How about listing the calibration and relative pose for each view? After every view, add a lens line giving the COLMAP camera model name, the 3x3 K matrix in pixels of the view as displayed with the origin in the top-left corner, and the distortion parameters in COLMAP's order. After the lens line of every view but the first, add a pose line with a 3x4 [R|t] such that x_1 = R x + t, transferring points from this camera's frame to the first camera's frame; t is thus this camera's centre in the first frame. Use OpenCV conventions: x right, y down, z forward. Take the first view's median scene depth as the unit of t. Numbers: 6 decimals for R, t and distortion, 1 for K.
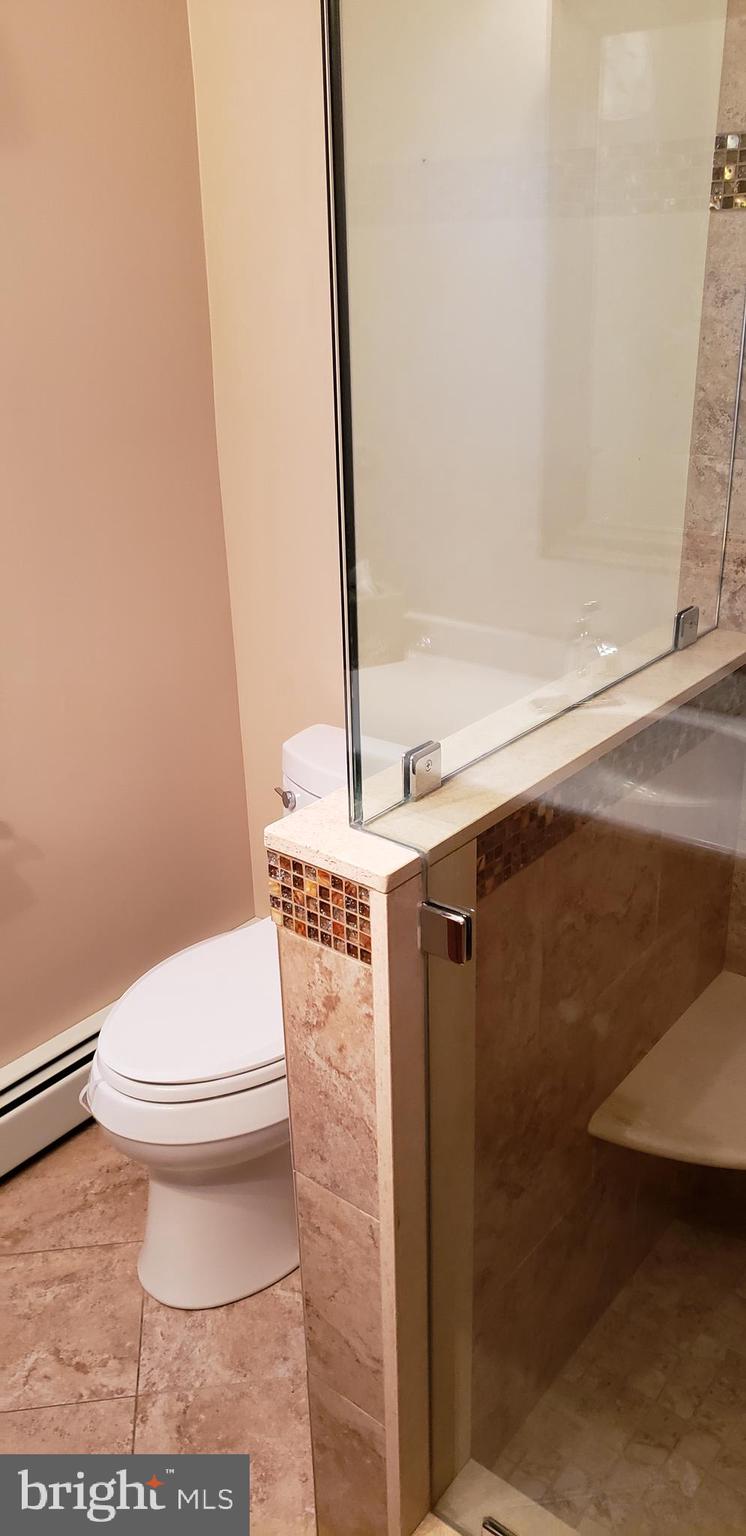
lens RADIAL K [[1190.5, 0, 371.2], [0, 1190.5, 782.4], [0, 0, 1]] dist [0.001664, 0.001935]
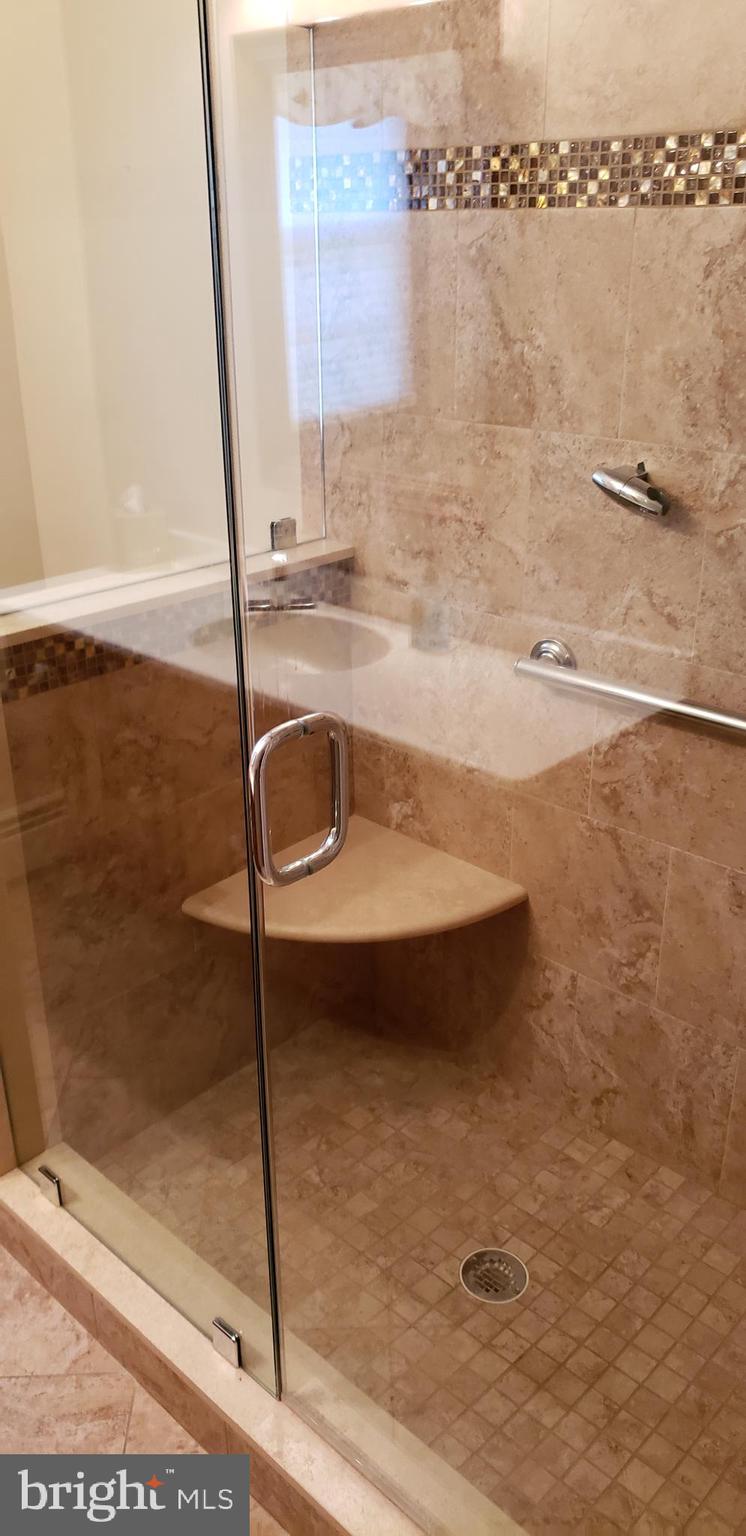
lens RADIAL K [[1190.5, 0, 374.3], [0, 1190.5, 752.1], [0, 0, 1]] dist [0.001664, 0.001935]
pose [[0.996283, 0.047704, -0.071723, 0.503097], [-0.047613, 0.998861, 0.002972, 0.108311], [0.071783, 0.000454, 0.997420, -0.311176]]
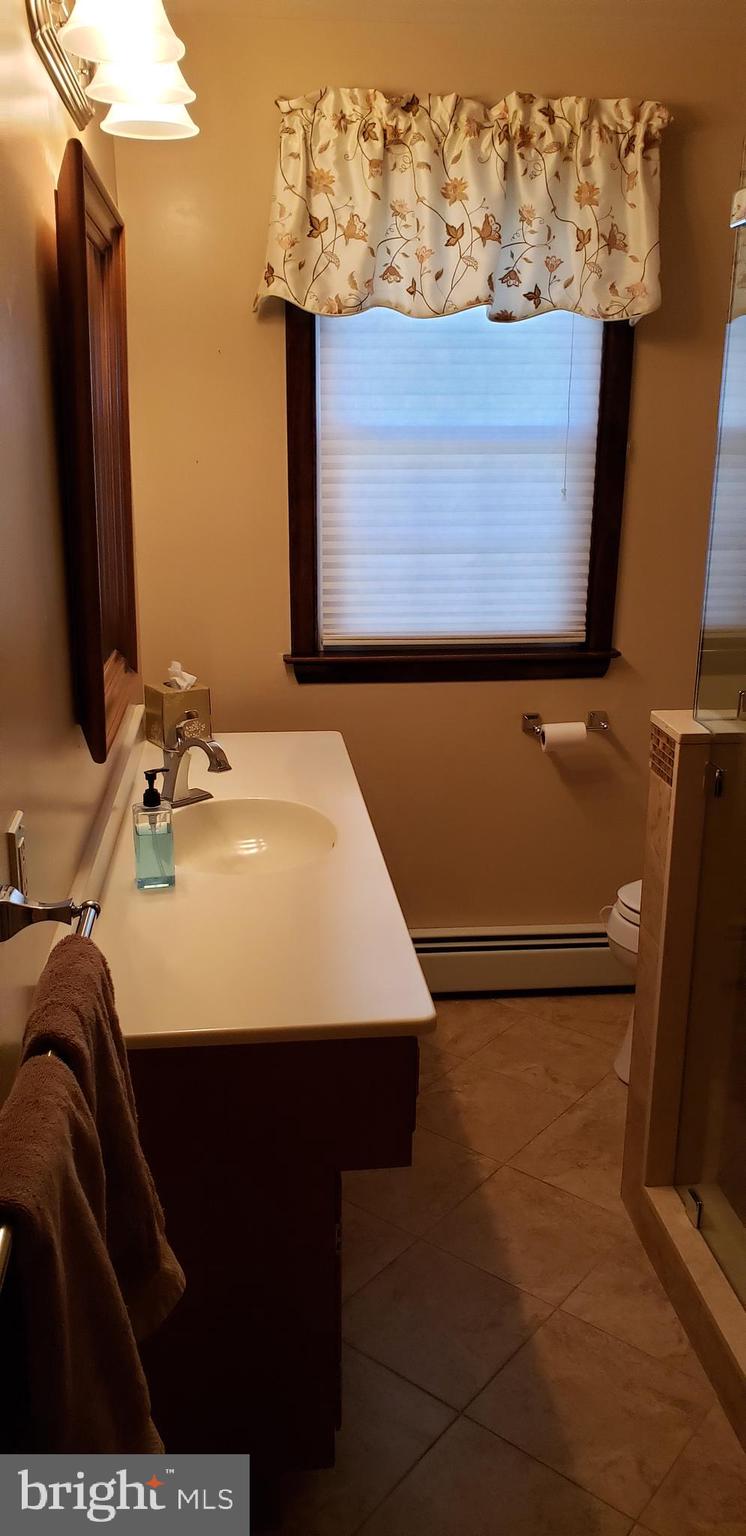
lens RADIAL K [[1190.5, 0, 371.1], [0, 1190.5, 767.6], [0, 0, 1]] dist [0.001664, 0.001935]
pose [[0.703283, 0.229456, -0.672862, 0.668118], [-0.308623, 0.951183, 0.001791, 0.192284], [0.640425, 0.206401, 0.739766, -0.514843]]
